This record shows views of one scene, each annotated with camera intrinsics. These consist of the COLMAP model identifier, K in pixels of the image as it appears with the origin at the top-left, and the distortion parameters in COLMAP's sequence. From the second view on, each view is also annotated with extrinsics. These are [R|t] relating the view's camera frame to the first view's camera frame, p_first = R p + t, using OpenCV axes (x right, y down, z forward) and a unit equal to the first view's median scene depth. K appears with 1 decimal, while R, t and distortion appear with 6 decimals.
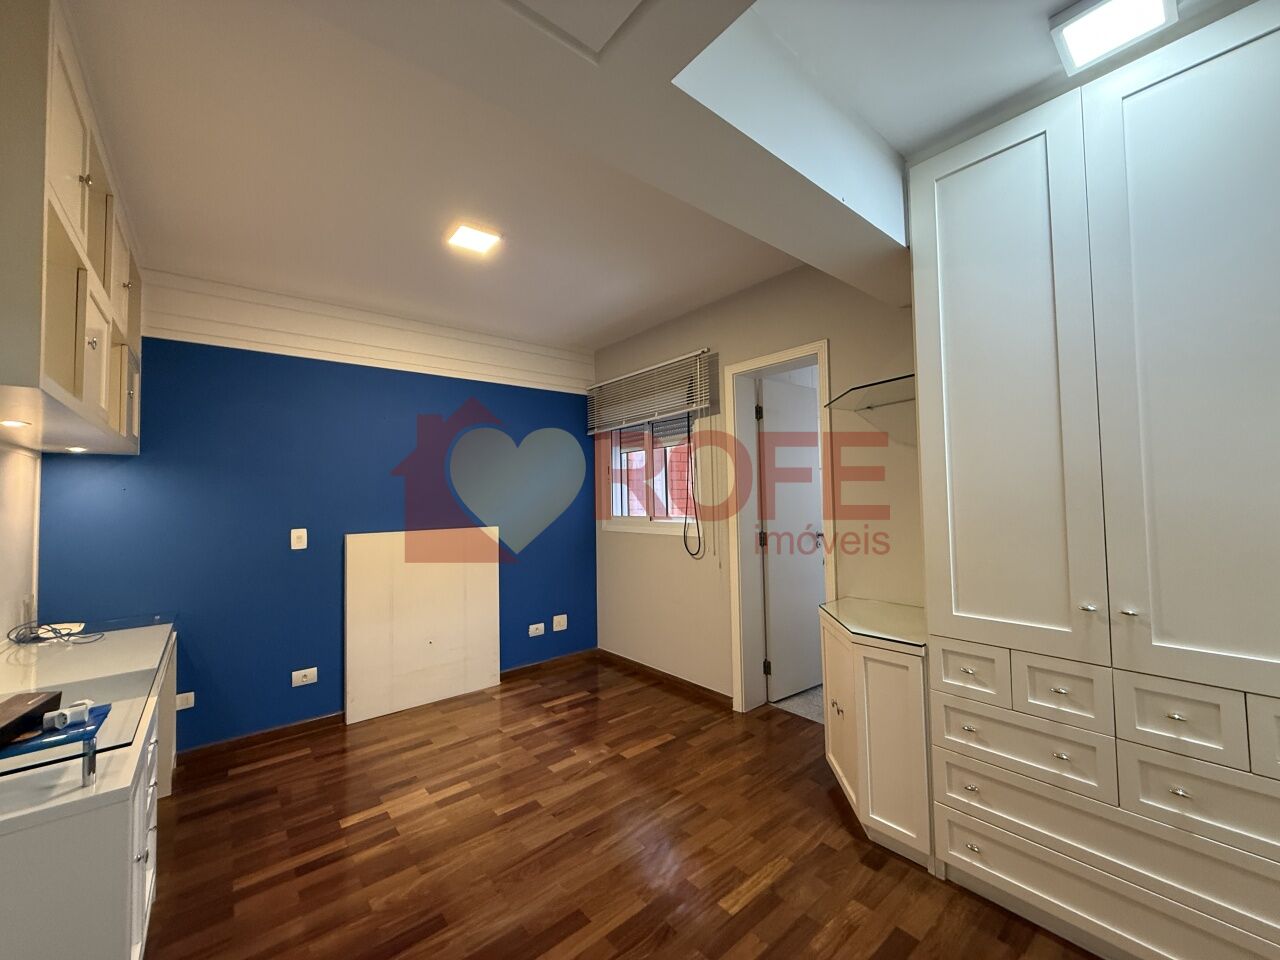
lens RADIAL K [[509.5, 0, 634.7], [0, 509.5, 477.3], [0, 0, 1]] dist [0.004400, -0.000208]
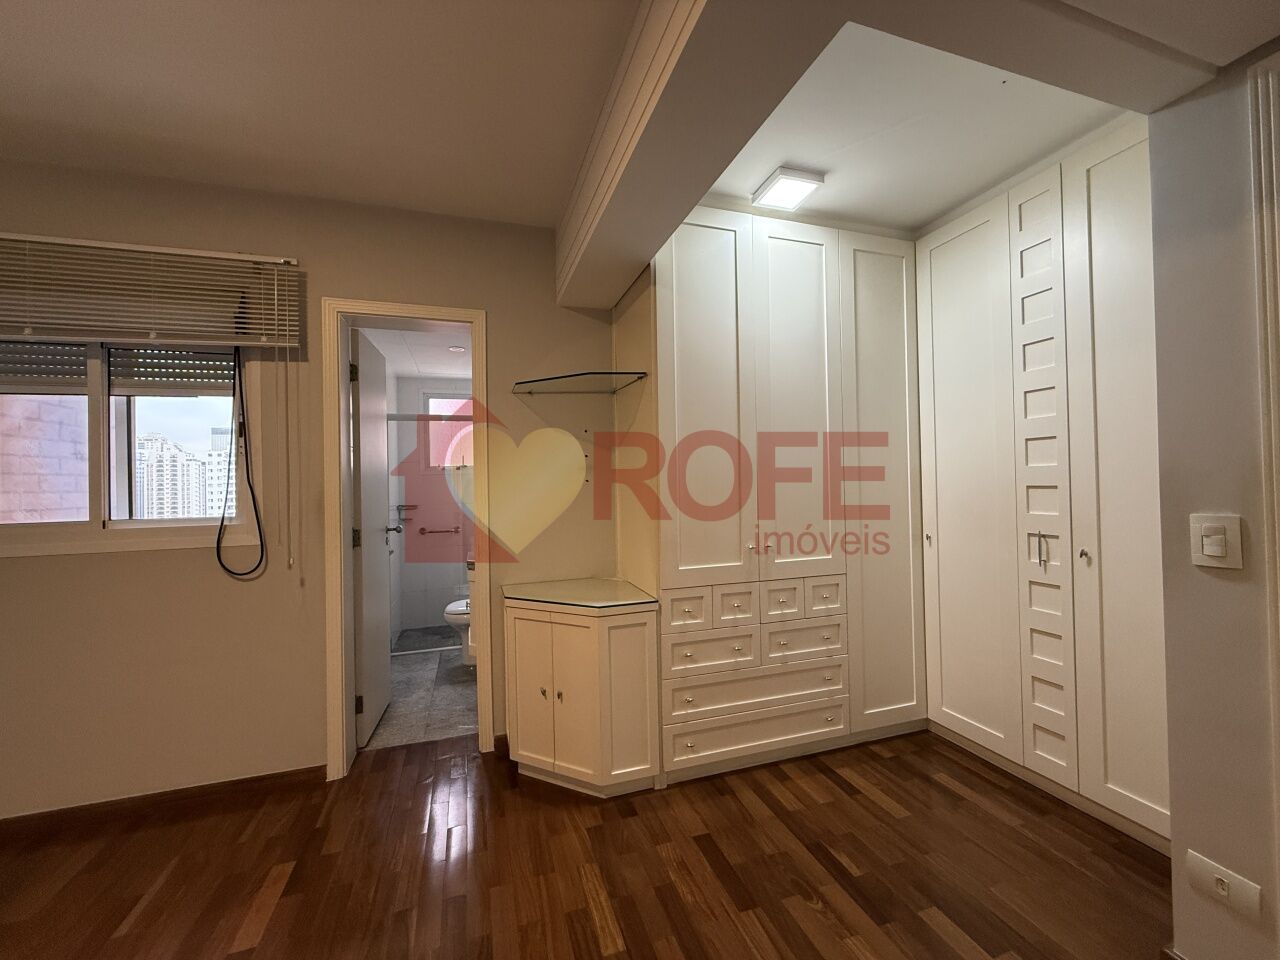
lens RADIAL K [[509.5, 0, 634.5], [0, 509.5, 478.4], [0, 0, 1]] dist [0.004400, -0.000208]
pose [[0.370262, 0.021836, 0.928671, -0.554639], [-0.021310, 0.999660, -0.015009, 0.060888], [-0.928683, -0.014233, 0.370601, 0.597440]]
